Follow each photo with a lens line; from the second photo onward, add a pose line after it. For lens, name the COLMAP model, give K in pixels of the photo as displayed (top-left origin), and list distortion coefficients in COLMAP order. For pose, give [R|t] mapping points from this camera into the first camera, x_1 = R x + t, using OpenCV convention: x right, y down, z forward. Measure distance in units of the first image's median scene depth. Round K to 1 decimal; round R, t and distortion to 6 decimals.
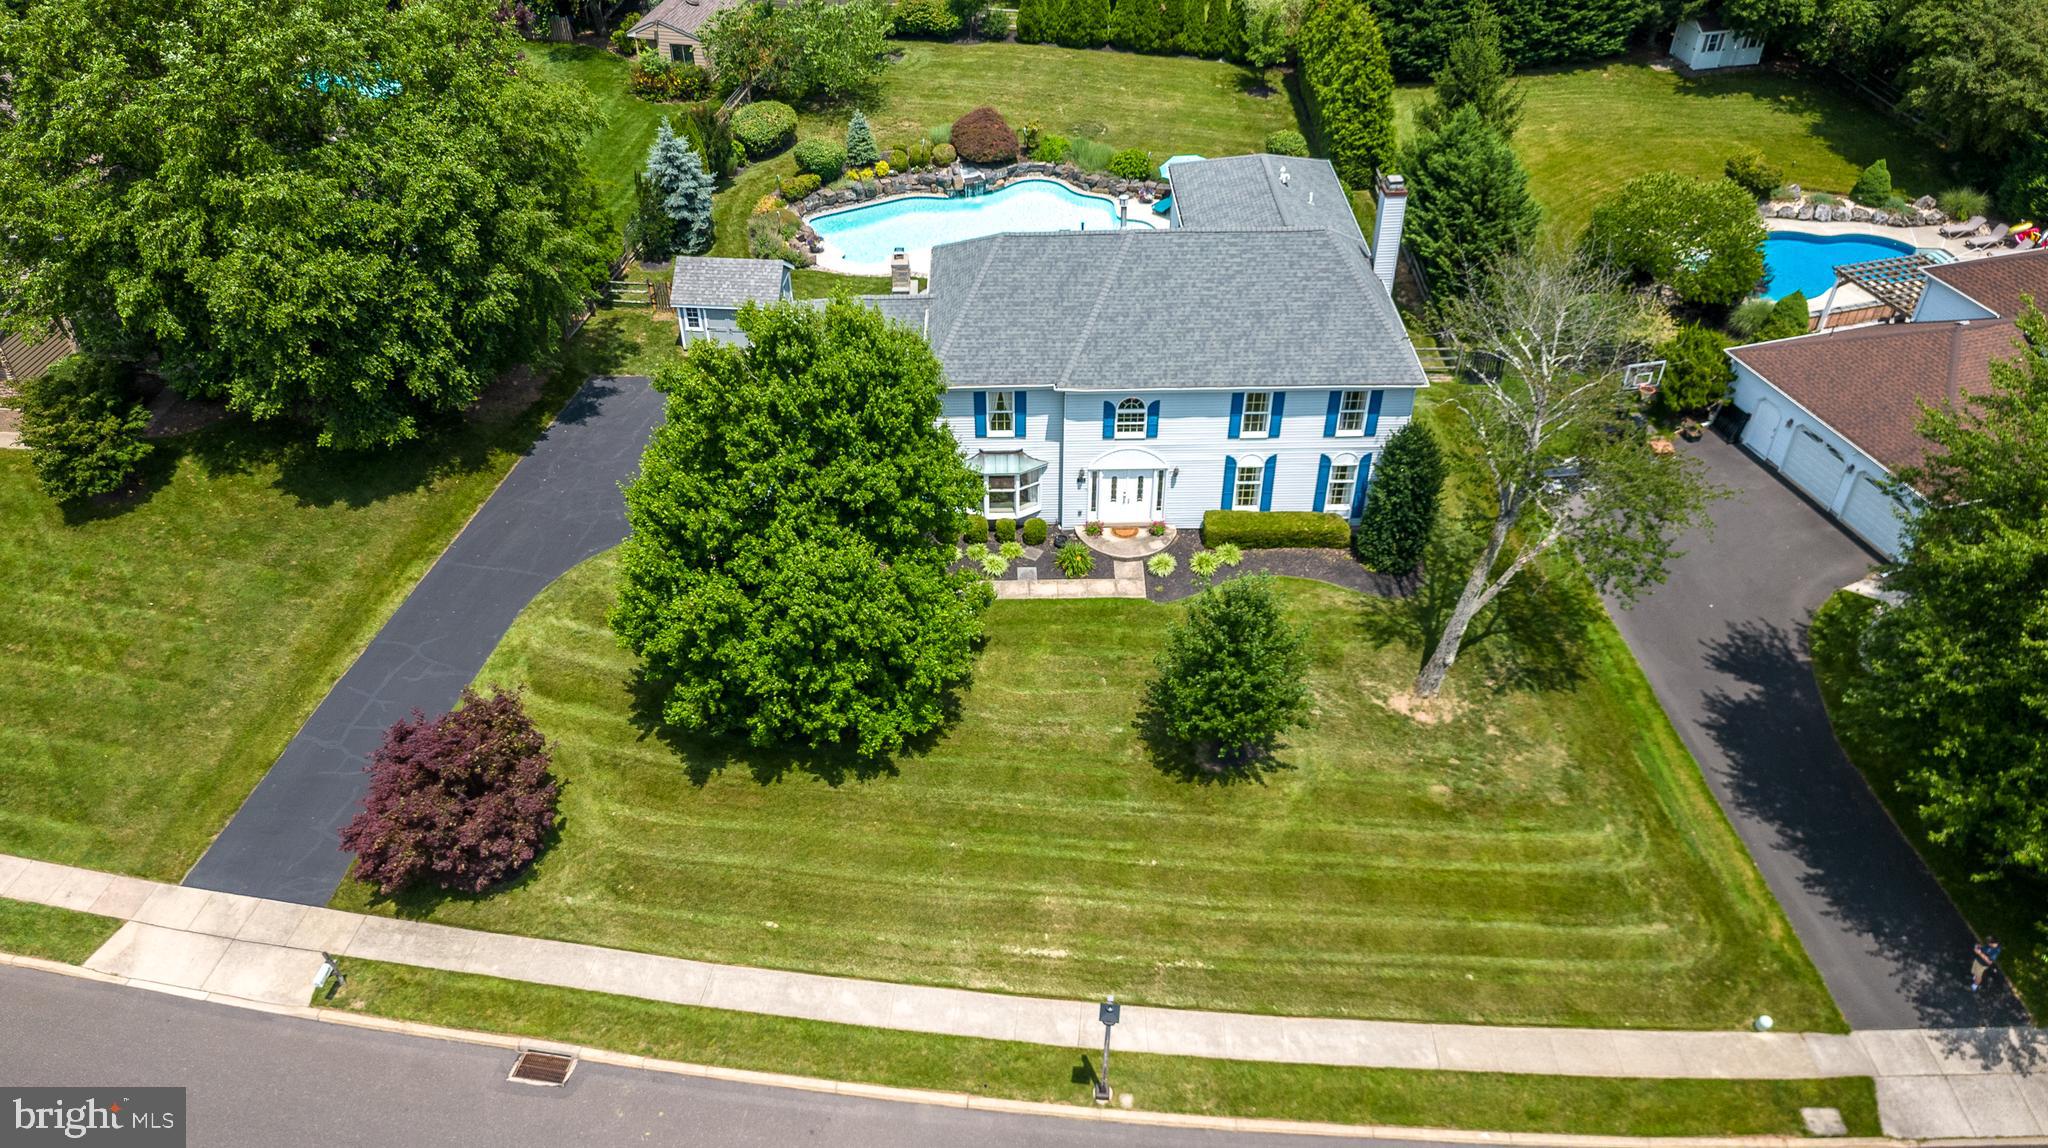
lens RADIAL K [[1458.4, 0, 1019.6], [0, 1458.4, 561.4], [0, 0, 1]] dist [0.075033, -0.077577]
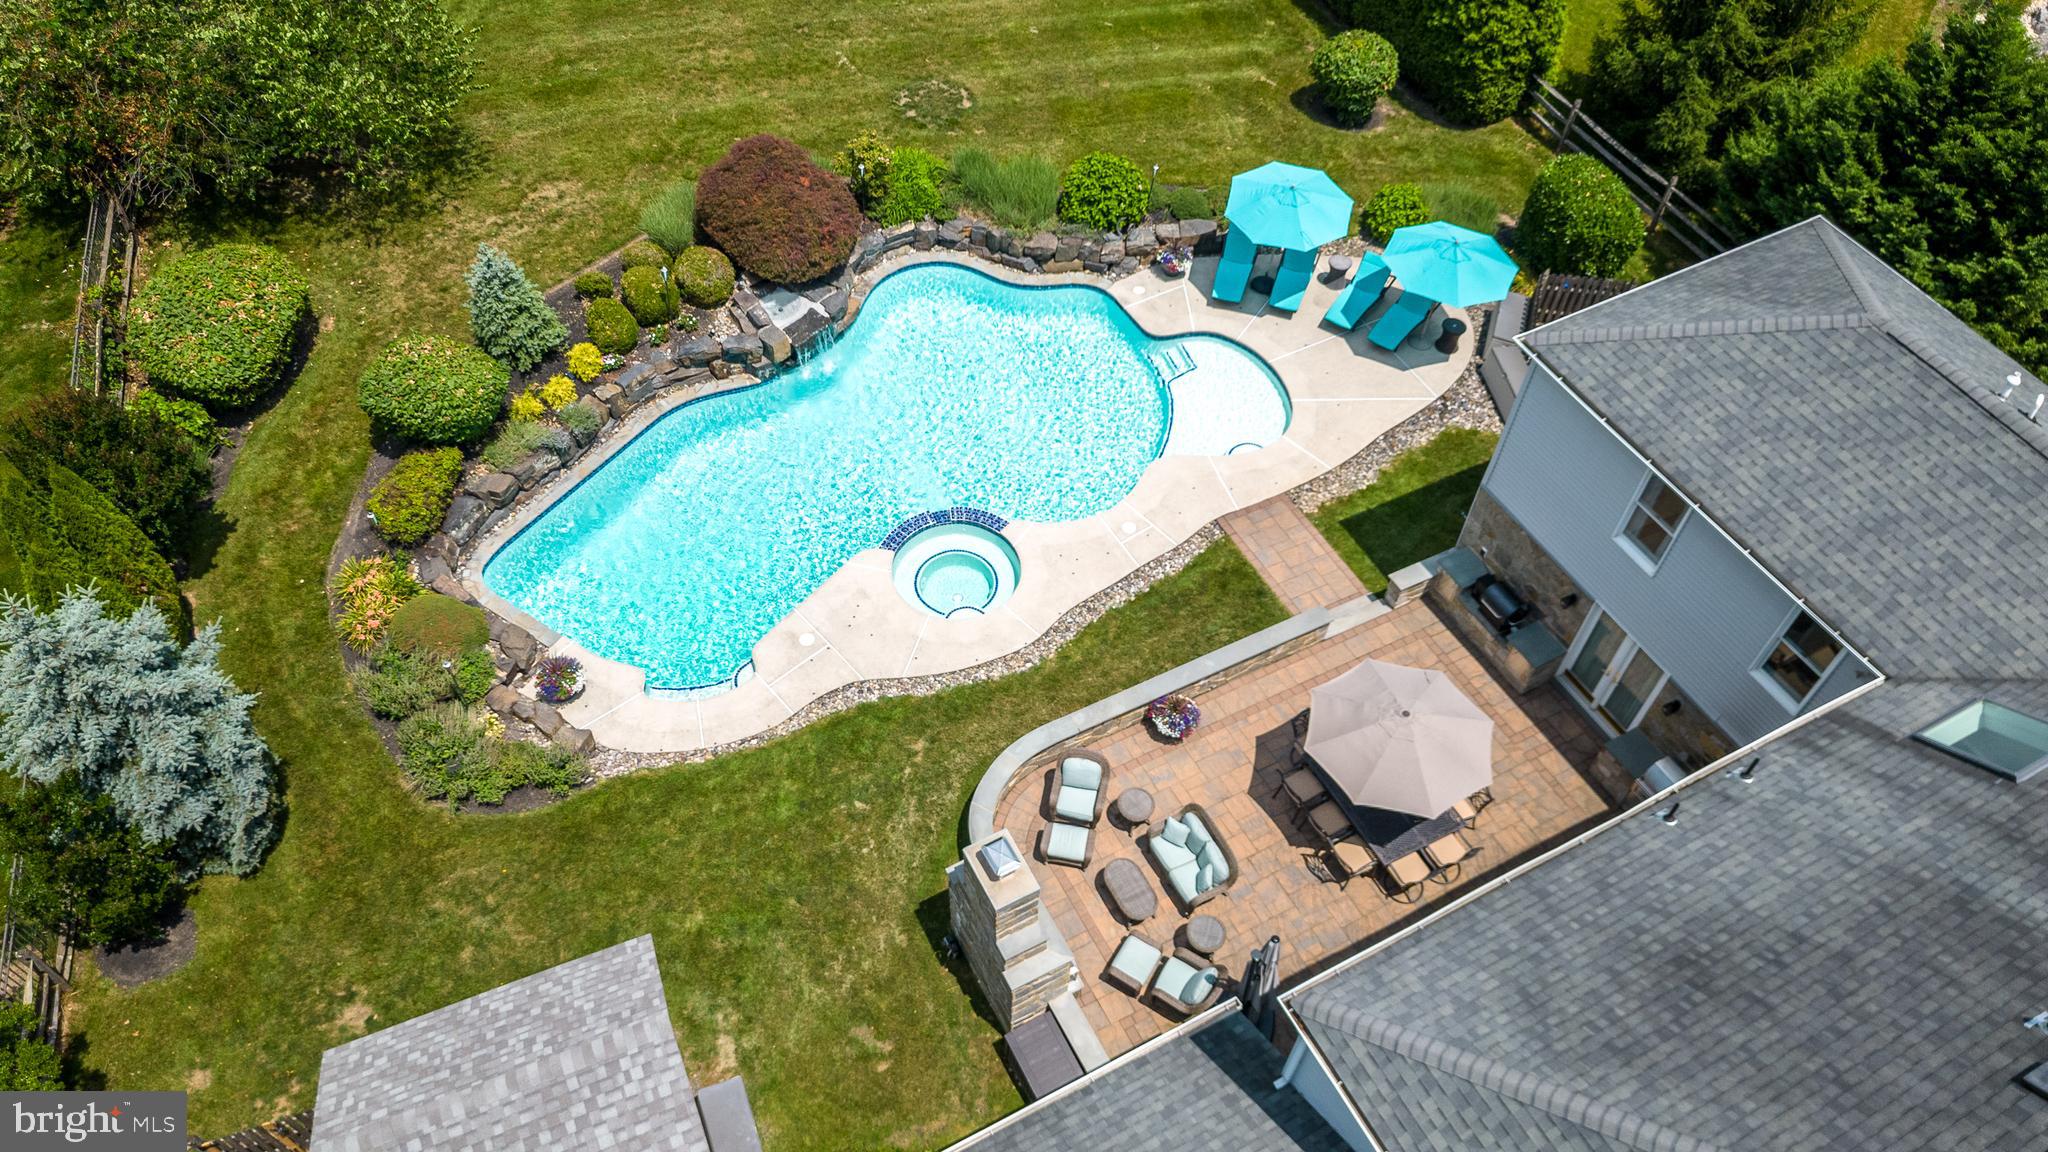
lens RADIAL K [[1446.0, 0, 1017.2], [0, 1446.0, 560.1], [0, 0, 1]] dist [0.073215, -0.078991]
pose [[0.894328, -0.335052, 0.296509, -0.185660], [0.257254, 0.927300, 0.271911, -0.438484], [-0.366056, -0.166899, 0.915504, 0.845428]]
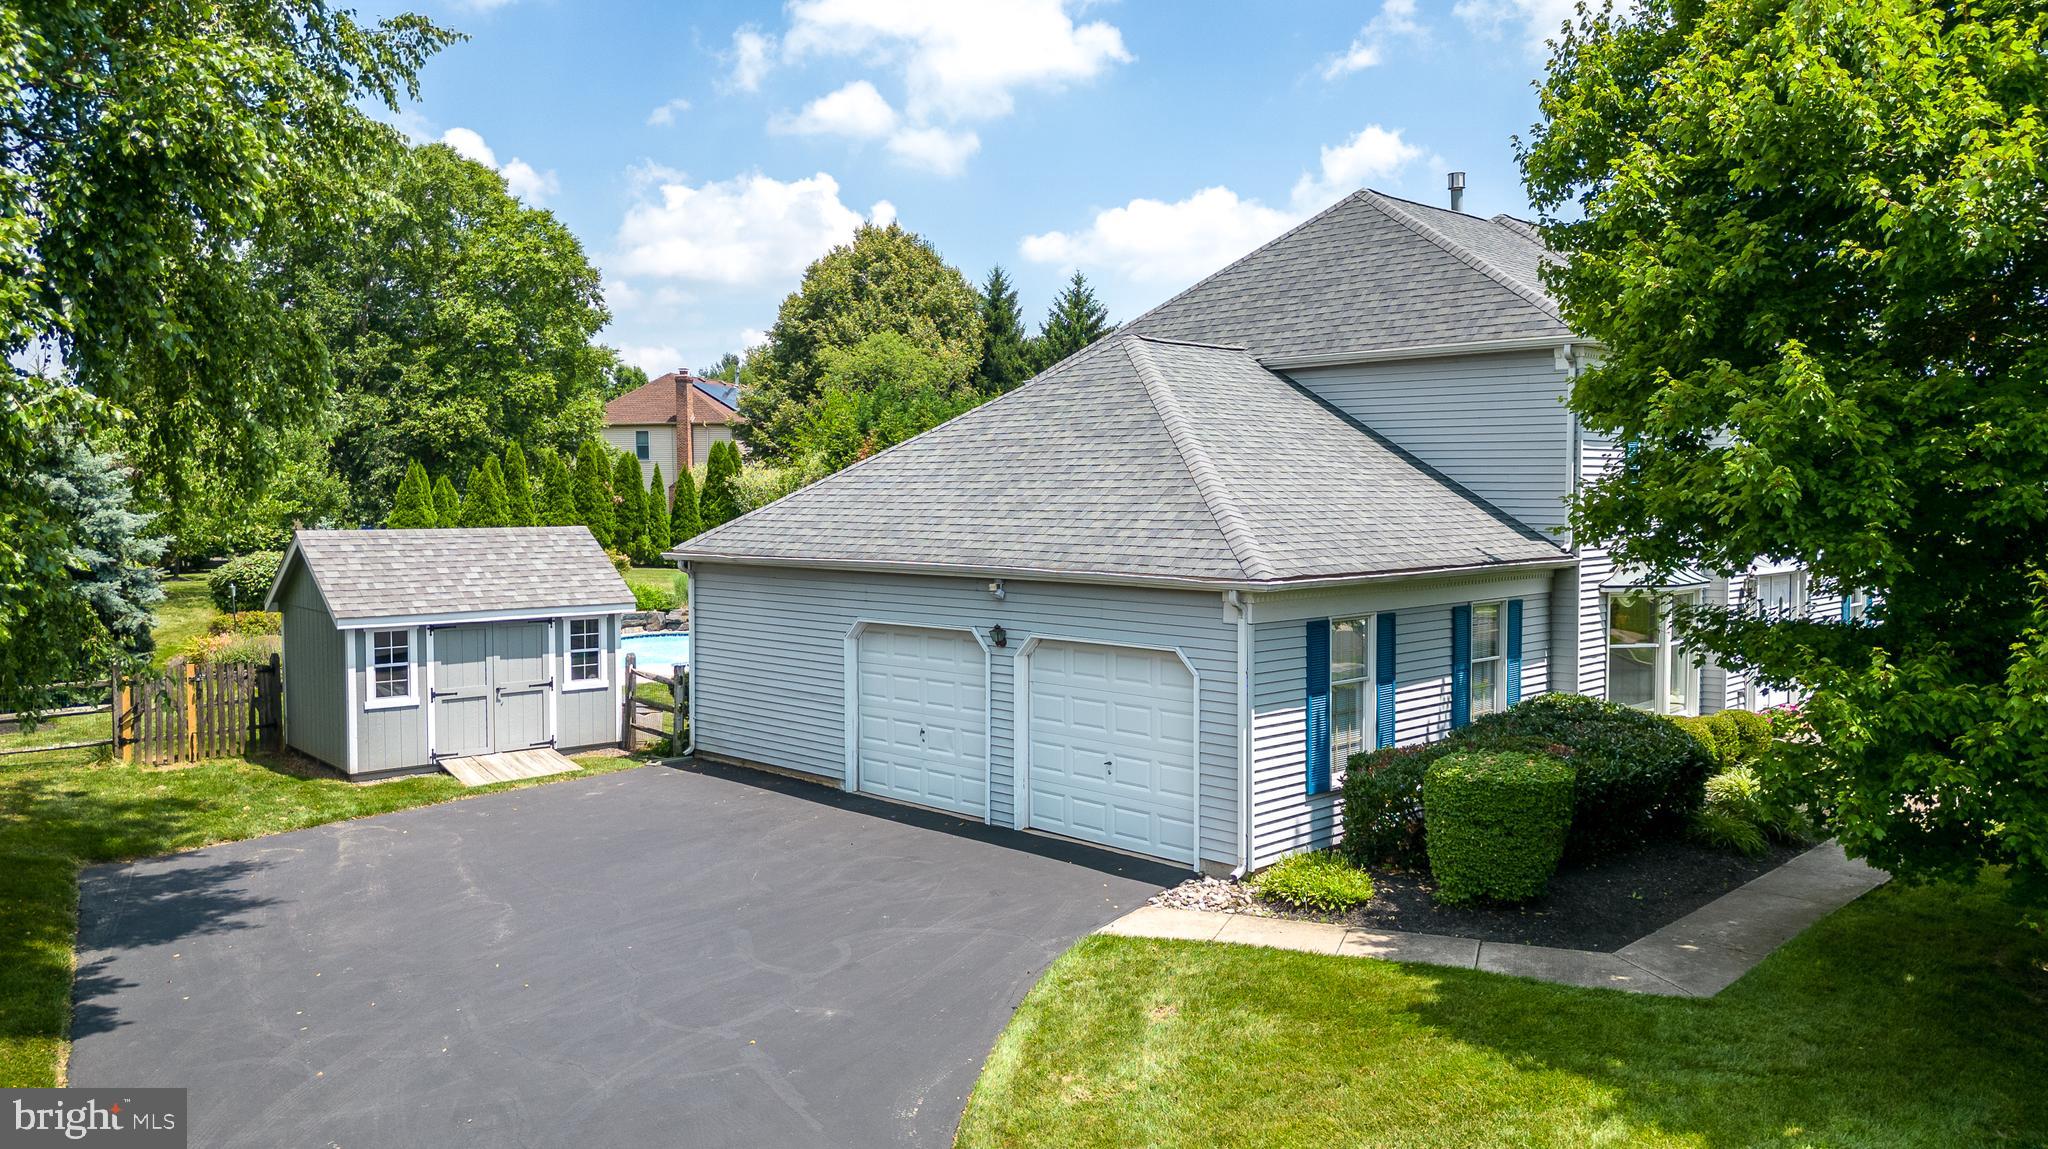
lens RADIAL K [[1446.0, 0, 1017.2], [0, 1446.0, 558.6], [0, 0, 1]] dist [0.073215, -0.078991]
pose [[0.720459, -0.037544, 0.692480, -0.426735], [0.429198, 0.808466, -0.402707, 0.018605], [-0.544727, 0.587345, 0.598581, 0.840951]]
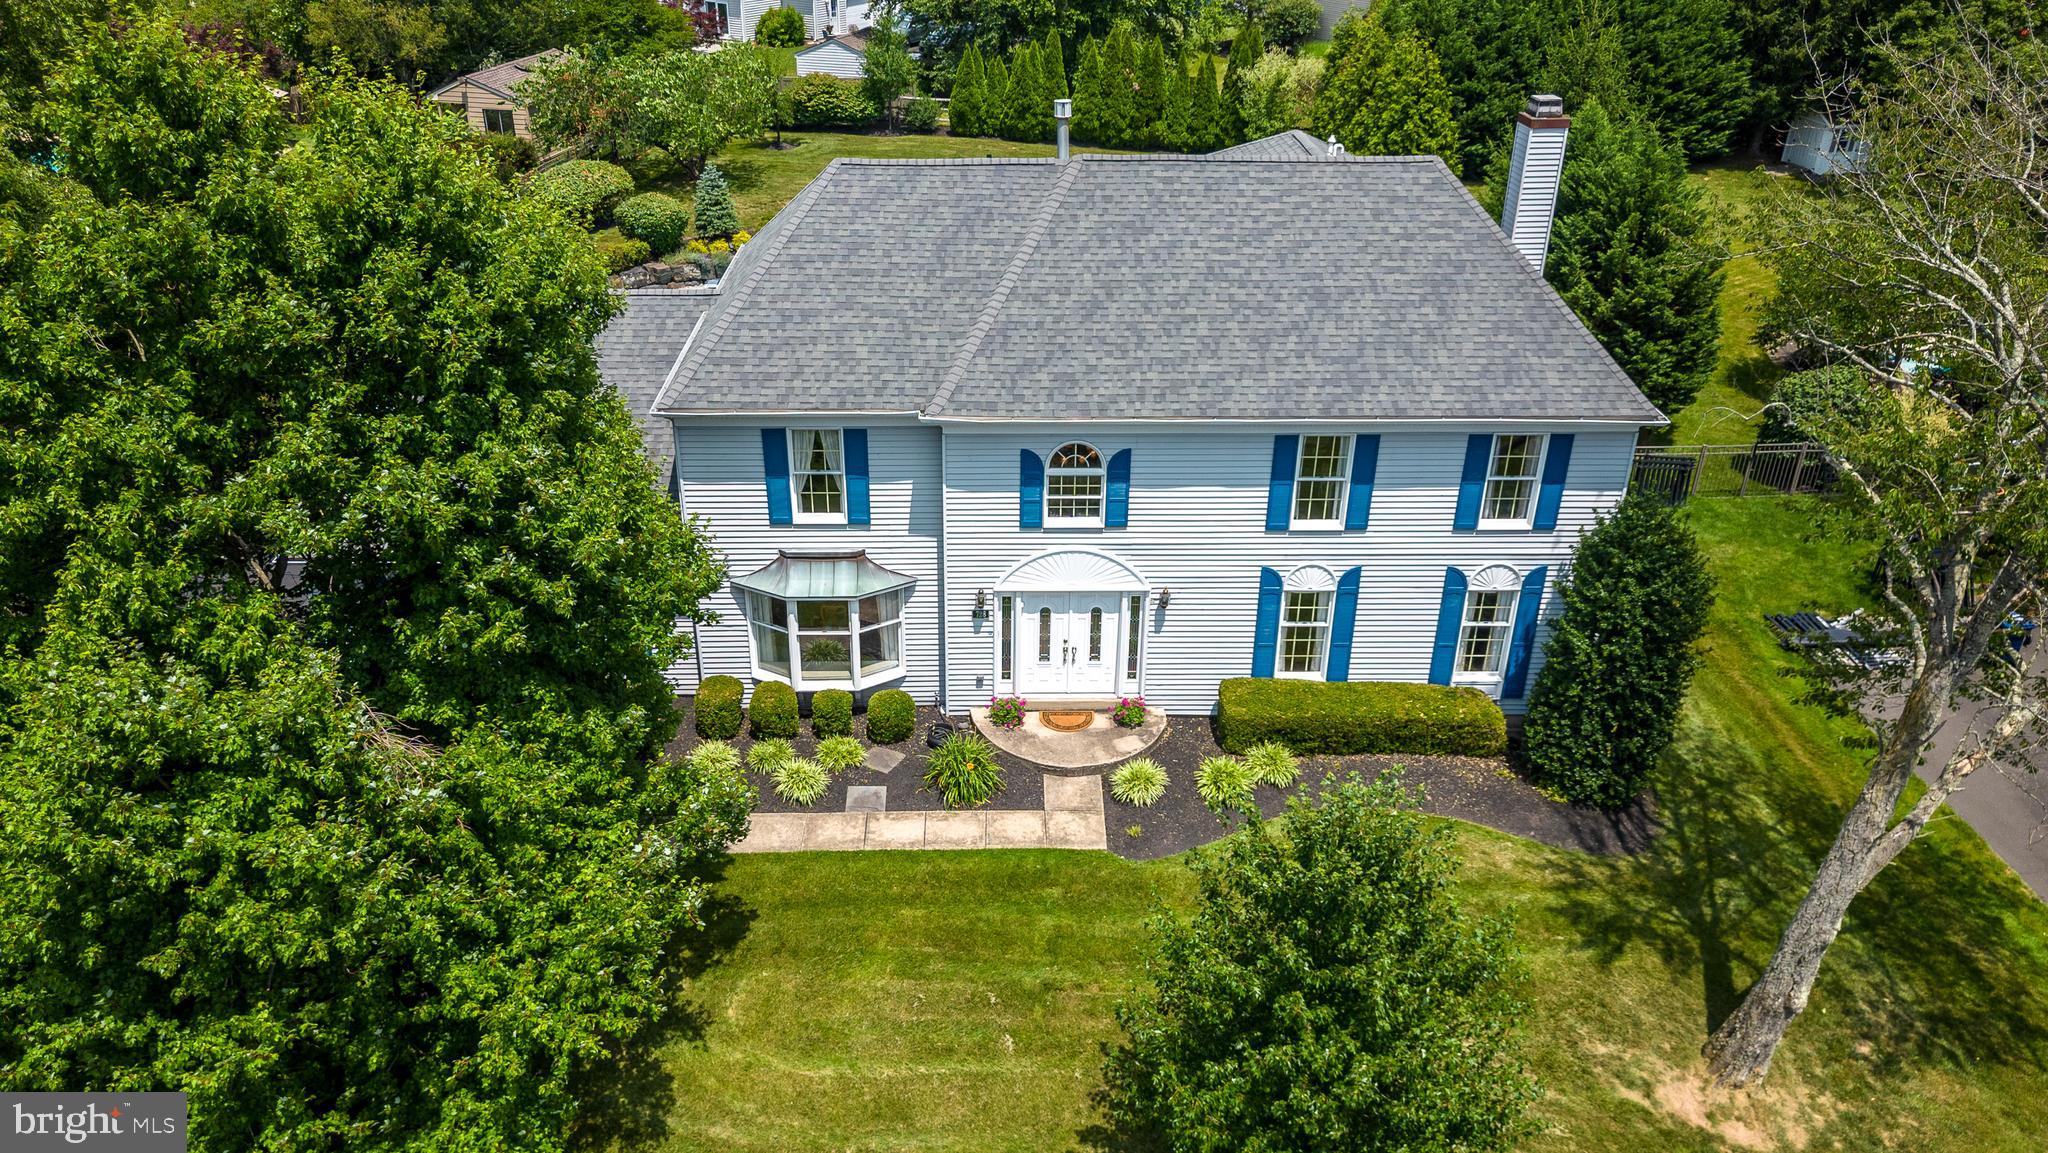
lens RADIAL K [[1446.0, 0, 1017.2], [0, 1446.0, 560.6], [0, 0, 1]] dist [0.073215, -0.078991]
pose [[0.999907, 0.008808, 0.010410, 0.049452], [-0.006746, 0.982954, -0.183730, 0.018699], [-0.011851, 0.183643, 0.982922, 0.494334]]
